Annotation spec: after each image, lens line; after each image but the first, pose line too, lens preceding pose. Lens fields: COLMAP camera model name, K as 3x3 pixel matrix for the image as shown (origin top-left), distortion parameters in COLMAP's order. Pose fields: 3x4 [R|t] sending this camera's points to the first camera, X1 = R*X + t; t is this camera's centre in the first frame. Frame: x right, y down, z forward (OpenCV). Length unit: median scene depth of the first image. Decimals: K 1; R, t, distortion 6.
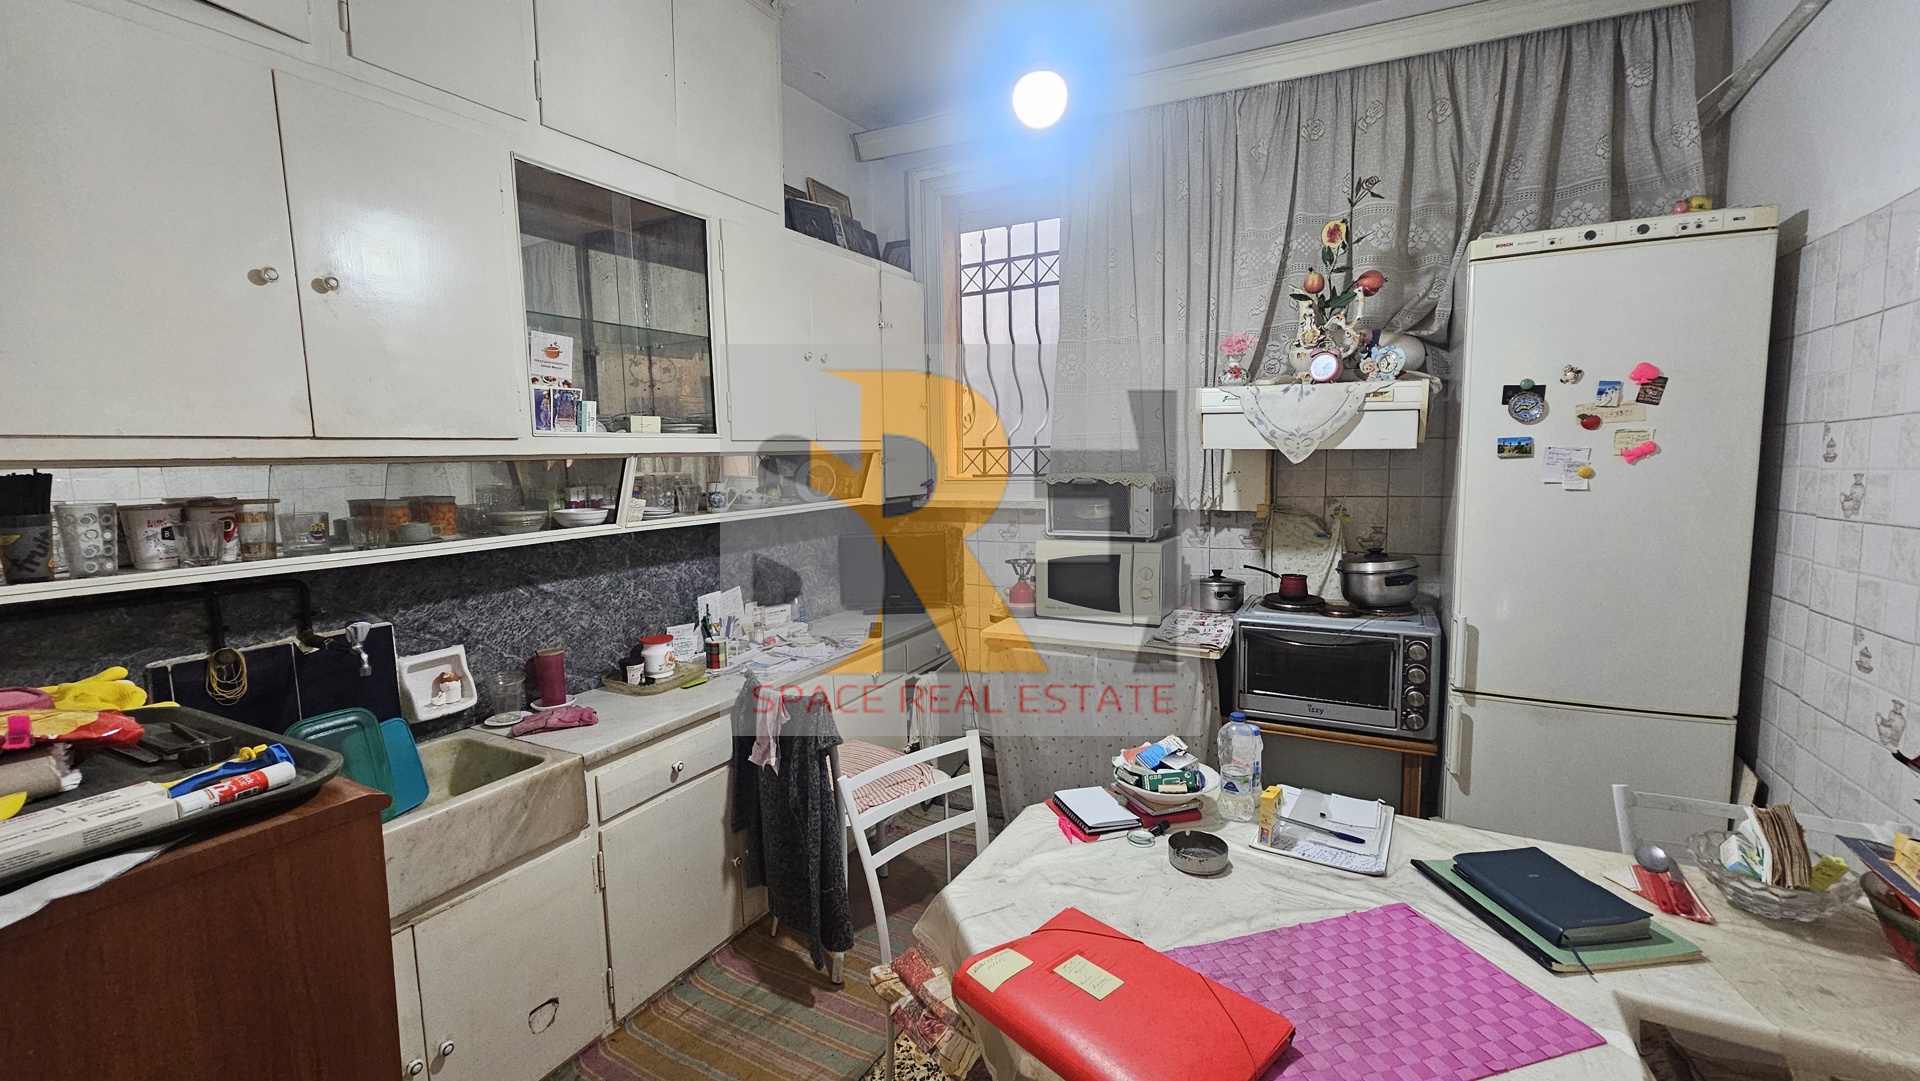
lens RADIAL K [[787.4, 0, 962.8], [0, 787.4, 537.4], [0, 0, 1]] dist [-0.002837, 0.000322]
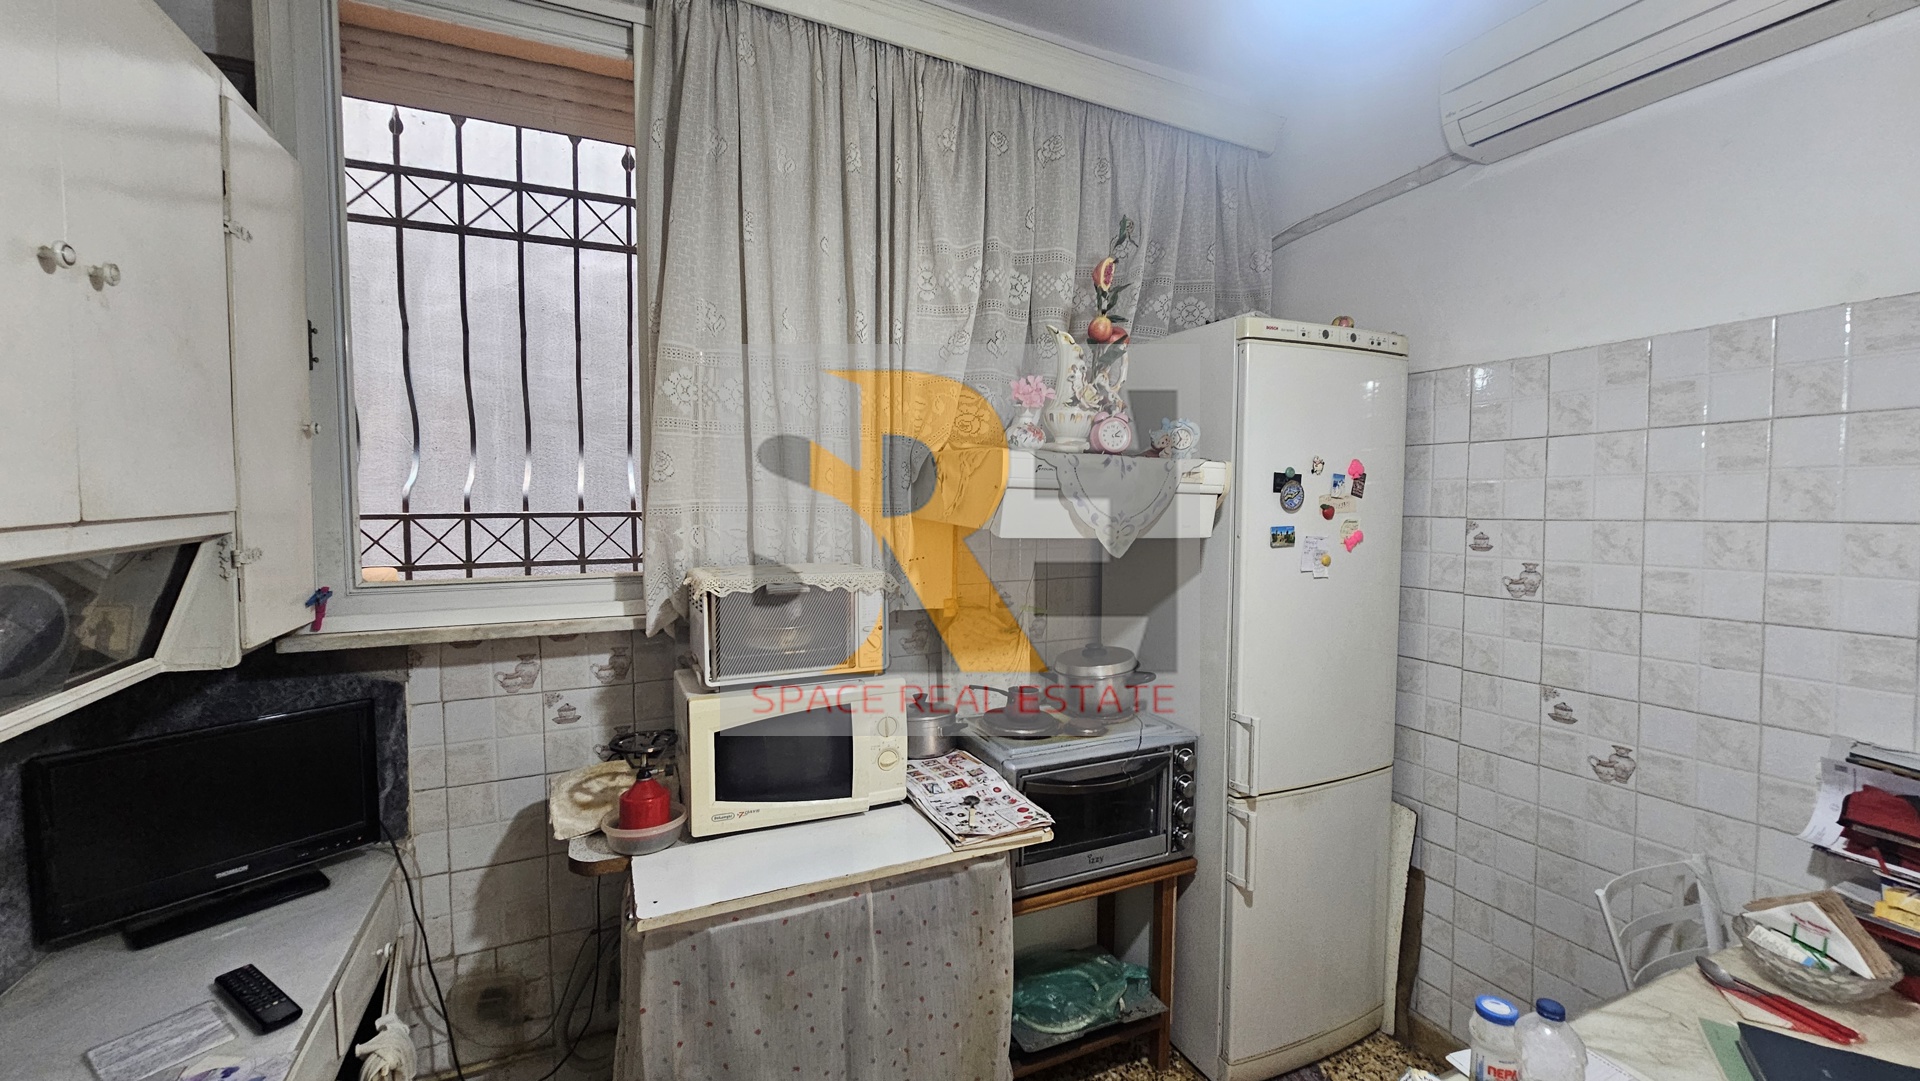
lens RADIAL K [[787.4, 0, 962.8], [0, 787.4, 537.4], [0, 0, 1]] dist [-0.002837, 0.000322]
pose [[0.604958, -0.026799, 0.795806, -0.295824], [0.066804, 0.997618, -0.017188, -0.116167], [-0.793450, 0.063561, 0.605307, 0.685838]]
